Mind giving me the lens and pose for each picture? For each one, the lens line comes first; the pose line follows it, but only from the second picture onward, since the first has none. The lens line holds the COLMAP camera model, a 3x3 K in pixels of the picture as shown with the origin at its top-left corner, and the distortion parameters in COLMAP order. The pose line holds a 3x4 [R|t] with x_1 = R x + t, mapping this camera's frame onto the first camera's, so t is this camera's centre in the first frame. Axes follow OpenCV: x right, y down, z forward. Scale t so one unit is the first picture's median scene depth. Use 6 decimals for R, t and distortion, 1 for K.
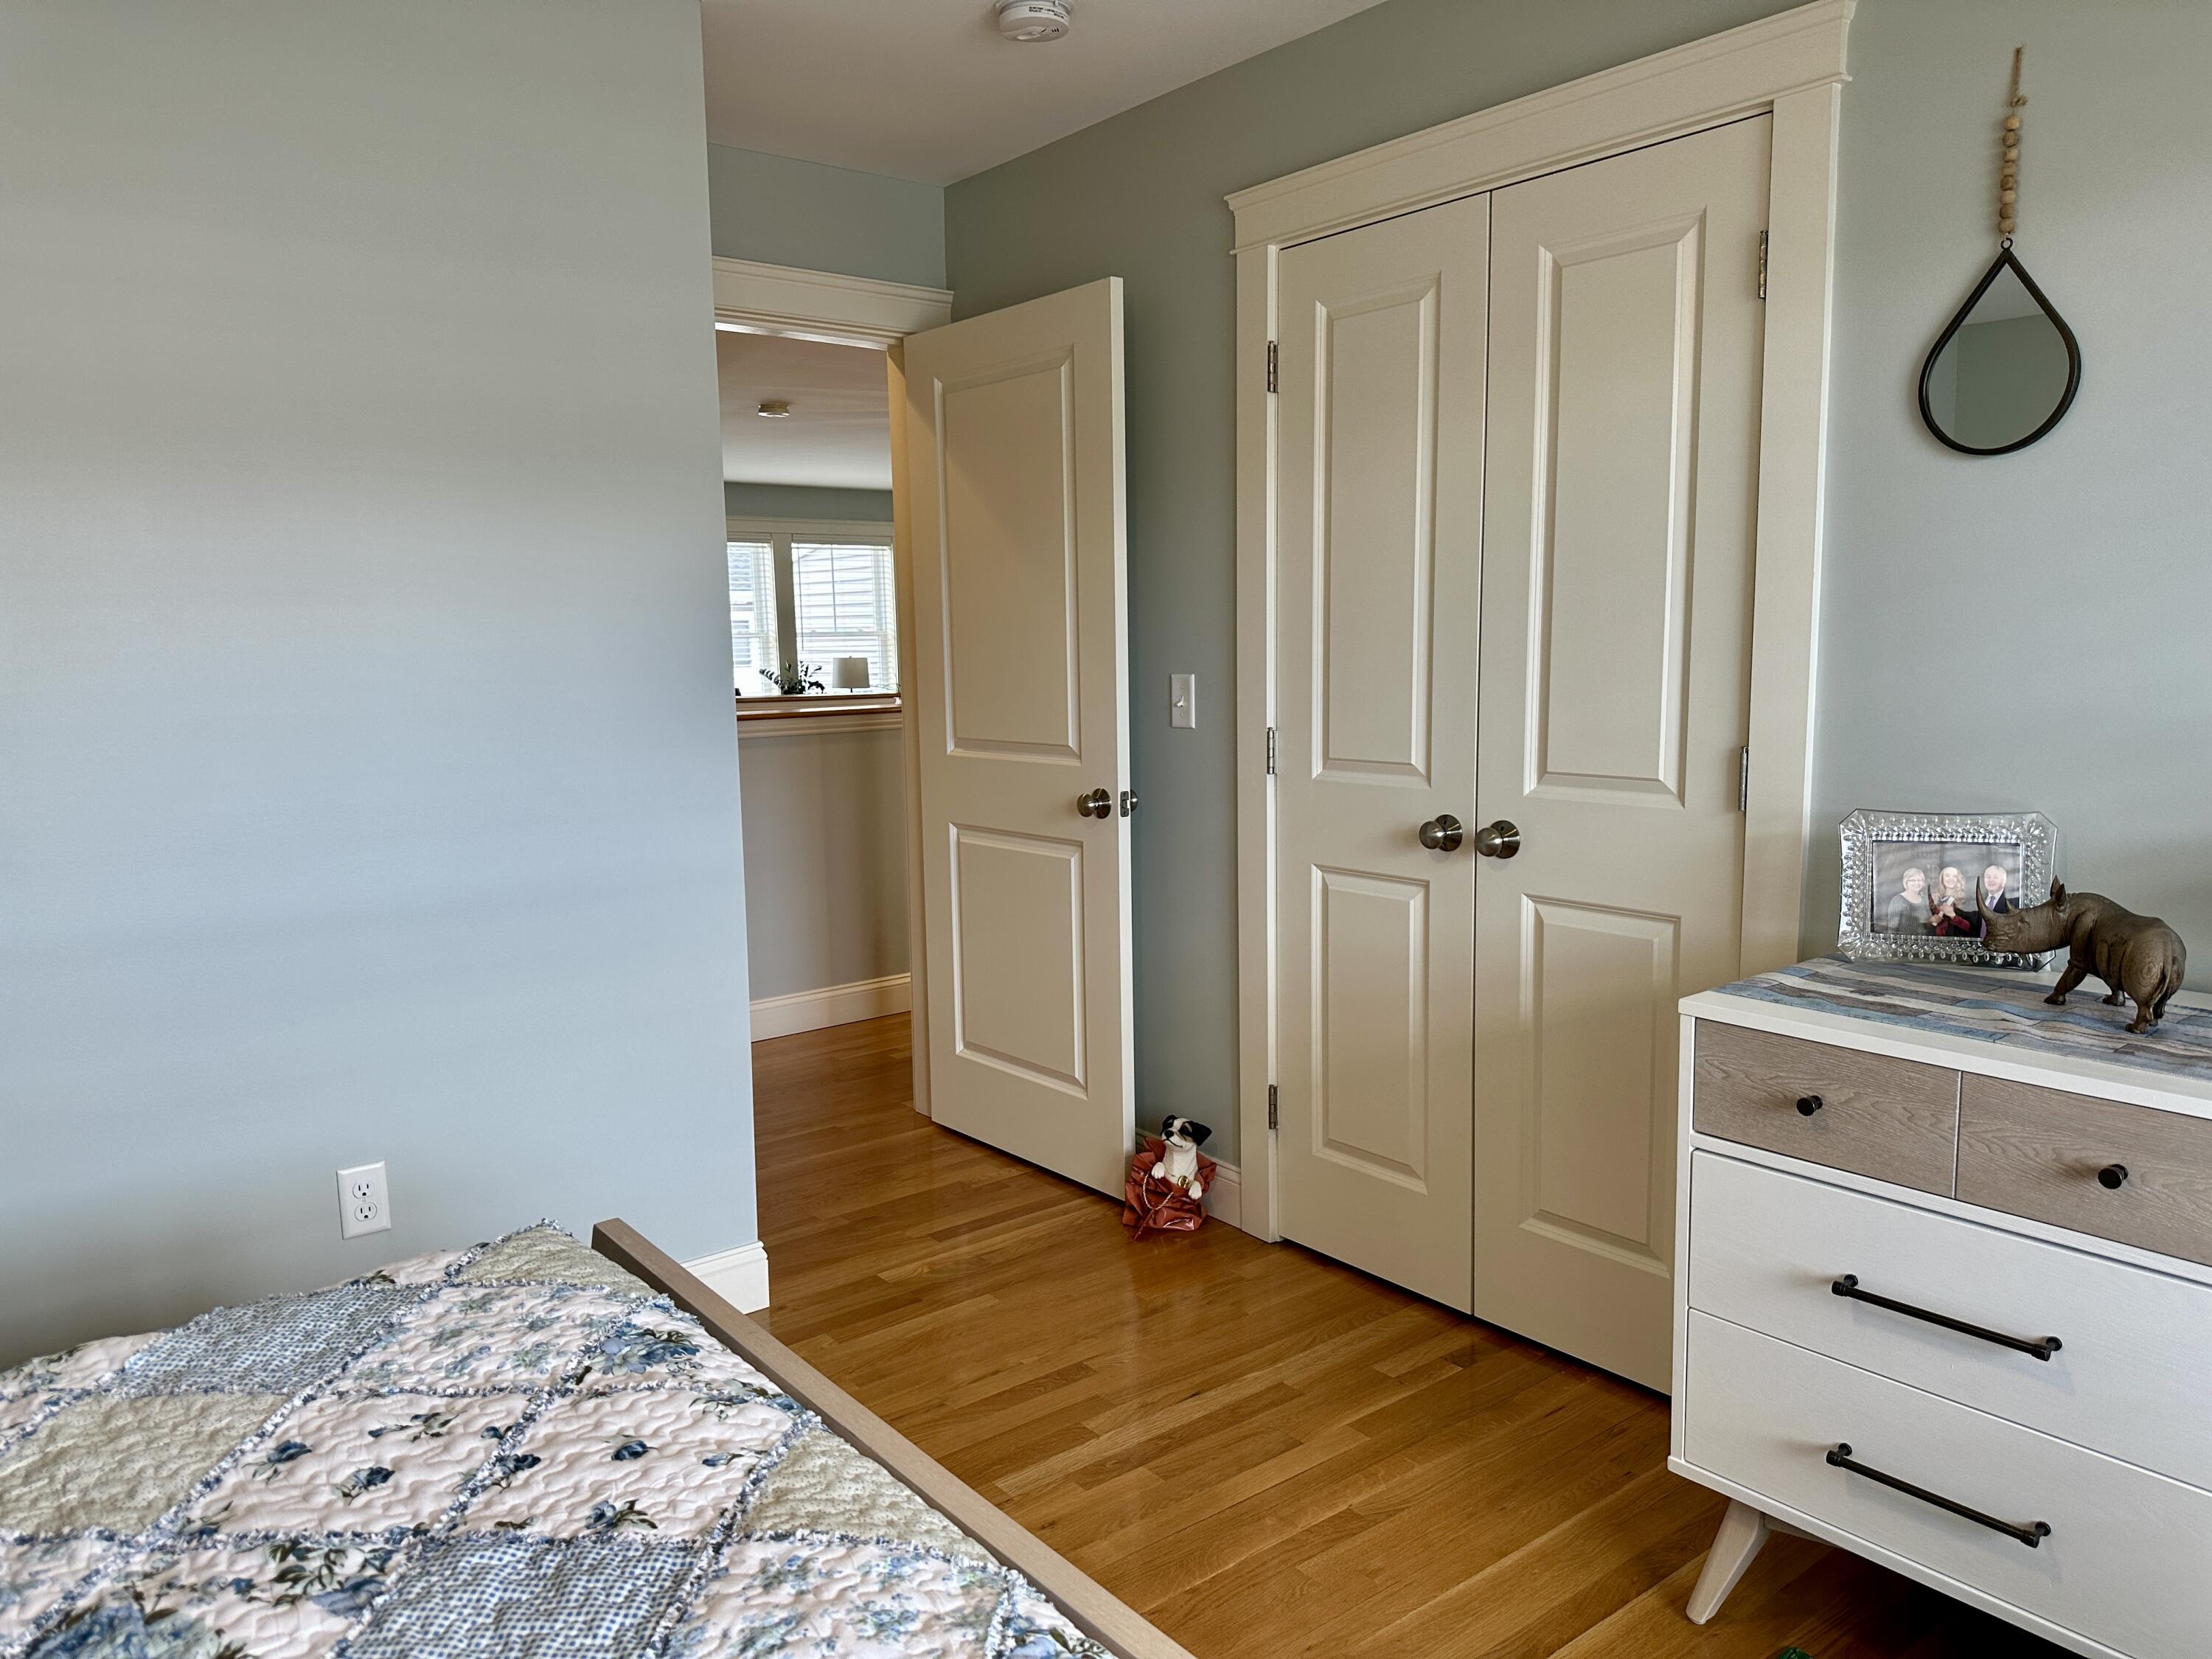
lens RADIAL K [[1566.0, 0, 1097.0], [0, 1566.0, 755.0], [0, 0, 1]] dist [0.080789, -0.099776]
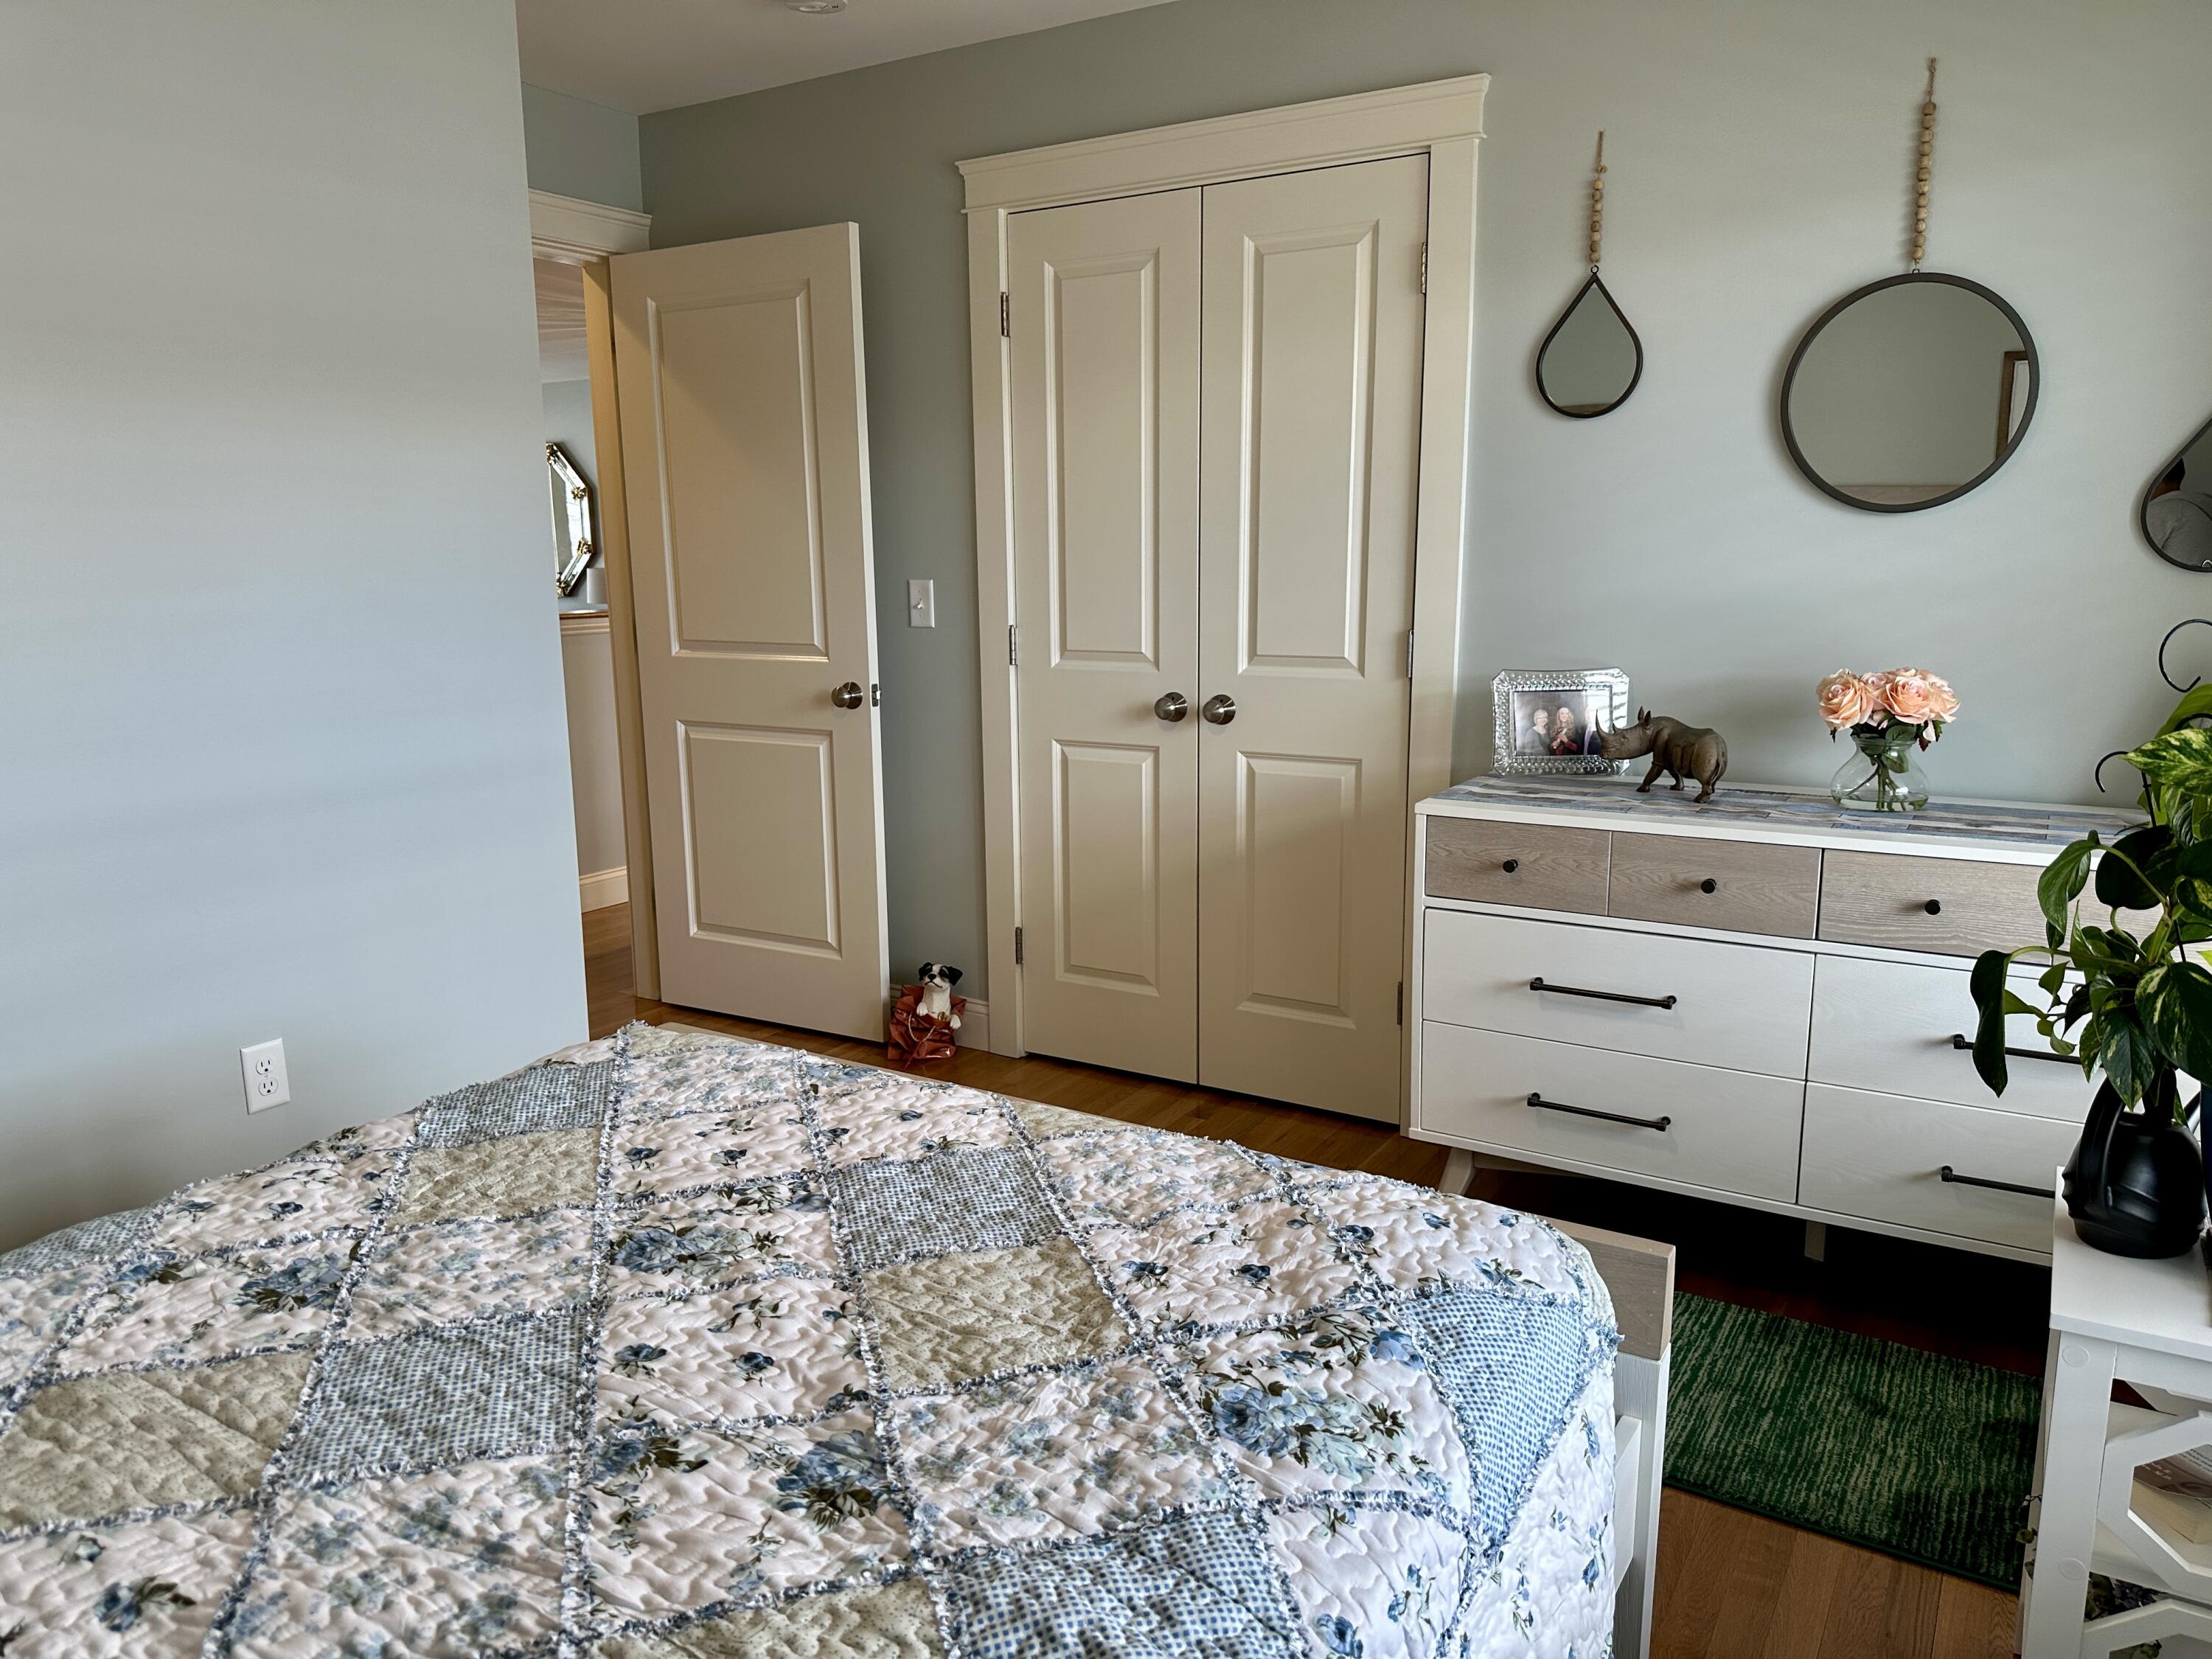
lens RADIAL K [[1566.0, 0, 1117.8], [0, 1566.0, 737.5], [0, 0, 1]] dist [0.080789, -0.099776]
pose [[0.938825, -0.034886, 0.342623, -0.355680], [0.021758, 0.998877, 0.042086, 0.030679], [-0.343706, -0.032057, 0.938530, -0.215177]]
